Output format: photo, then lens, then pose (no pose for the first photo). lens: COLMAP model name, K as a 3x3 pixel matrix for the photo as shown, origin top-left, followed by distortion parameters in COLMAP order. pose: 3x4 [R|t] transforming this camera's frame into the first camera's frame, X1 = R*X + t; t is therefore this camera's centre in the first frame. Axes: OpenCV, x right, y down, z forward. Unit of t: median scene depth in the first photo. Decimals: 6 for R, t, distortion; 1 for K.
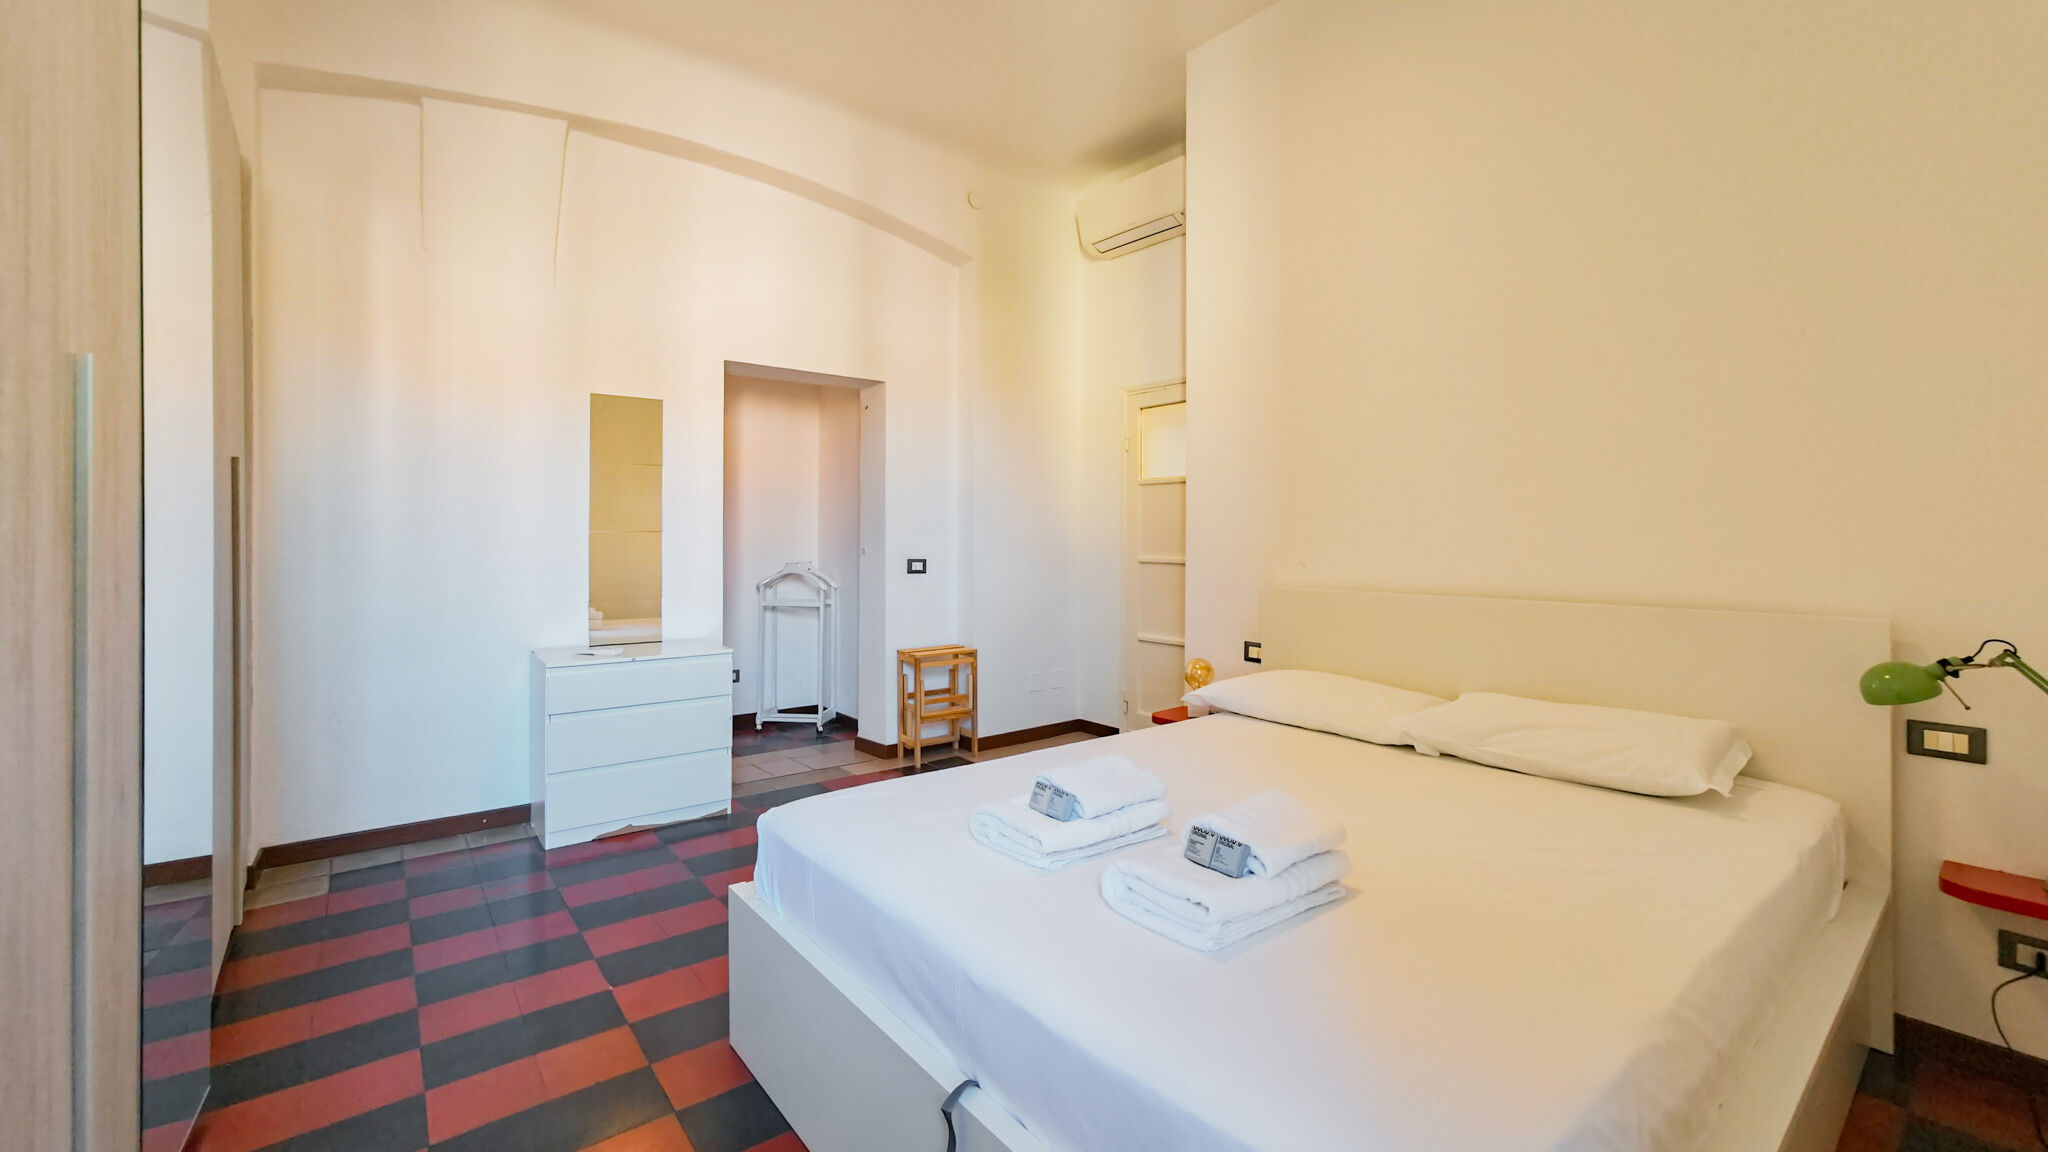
lens RADIAL K [[819.8, 0, 1024.0], [0, 819.8, 576.0], [0, 0, 1]] dist [-0.023633, 0.021735]
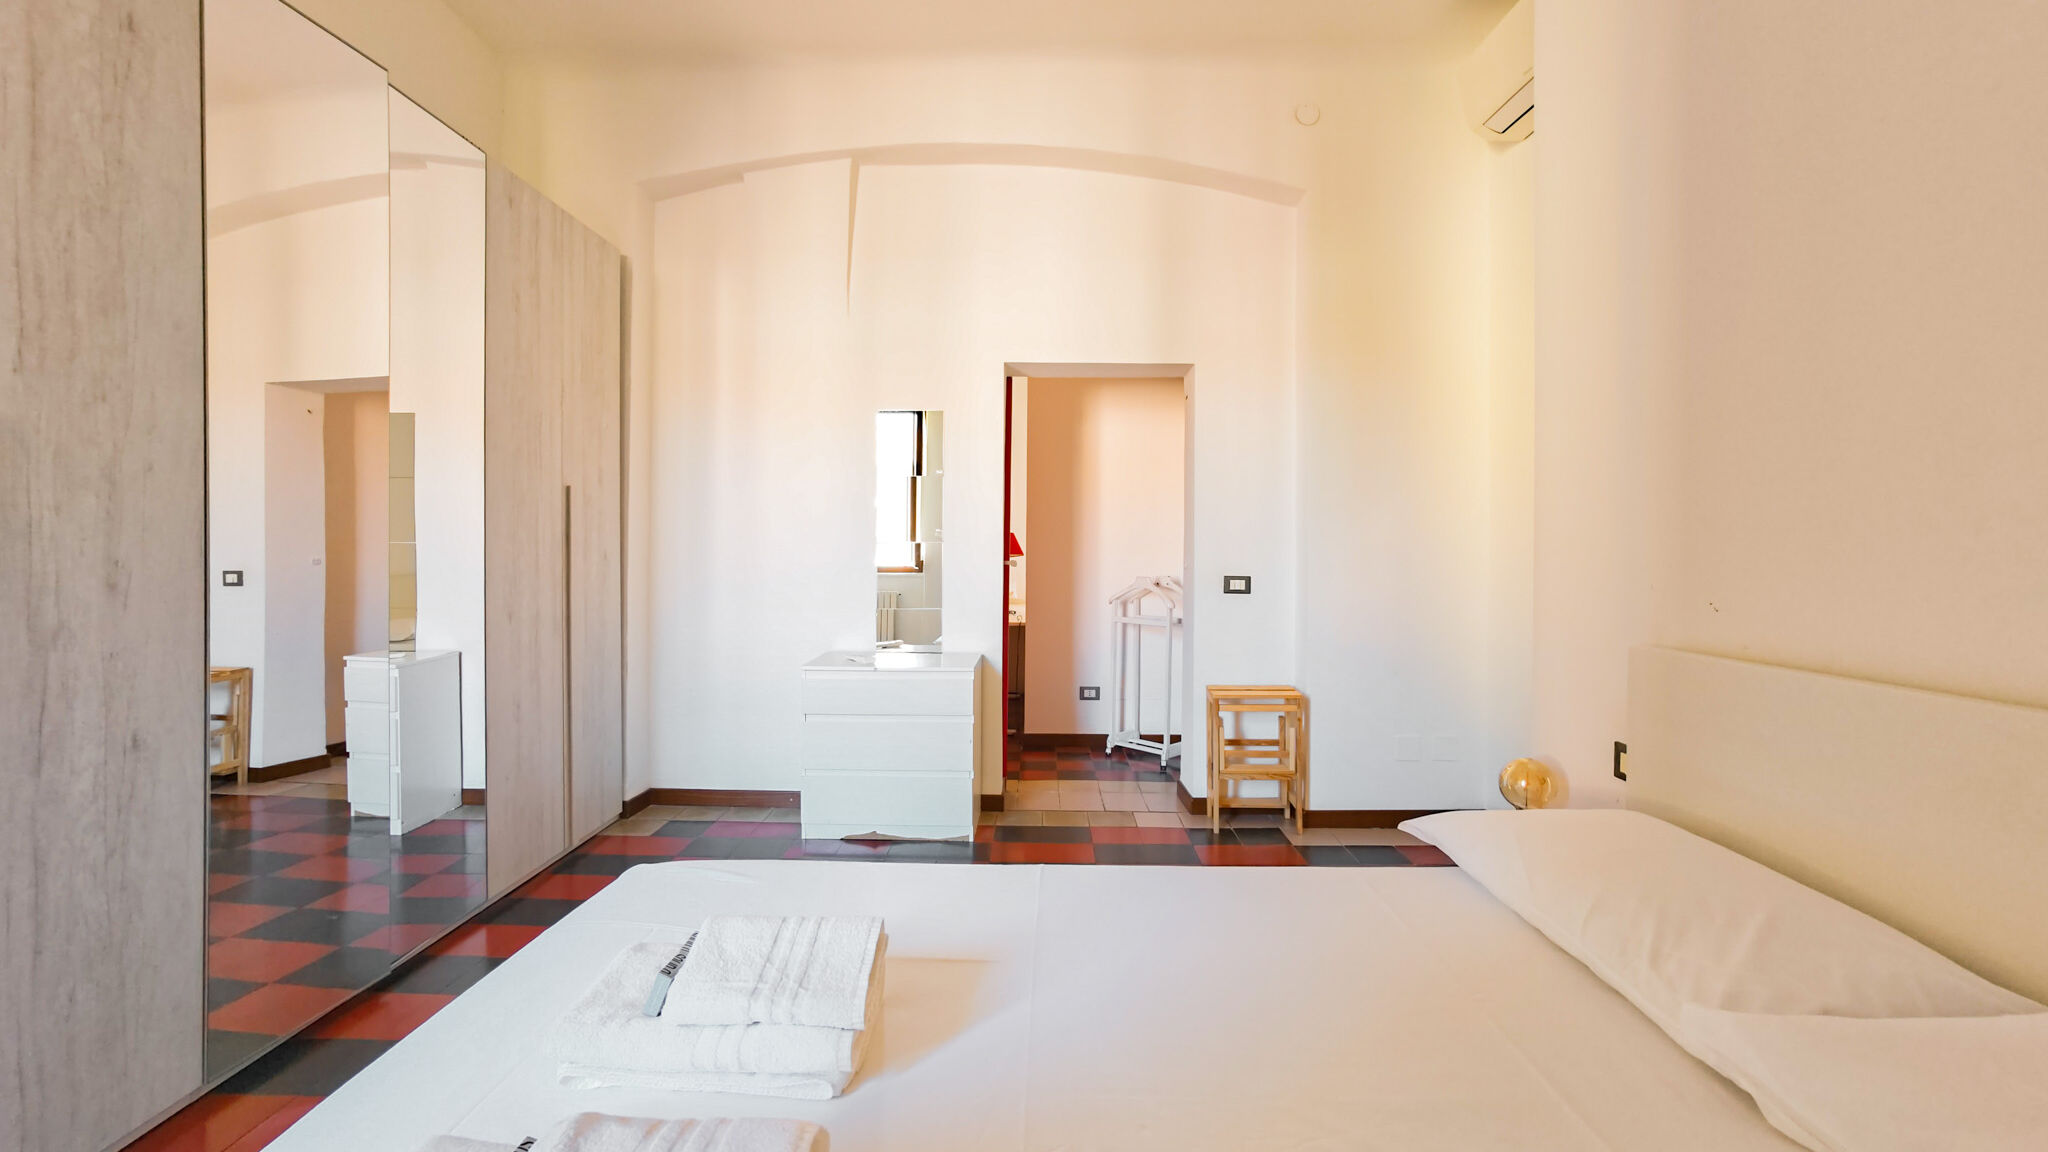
lens RADIAL K [[829.2, 0, 1024.0], [0, 829.2, 576.0], [0, 0, 1]] dist [-0.030717, -0.000034]
pose [[0.780621, 0.025093, -0.624501, 0.224901], [-0.032814, 0.999461, -0.000857, -0.013515], [0.624143, 0.021161, 0.781024, 0.234115]]
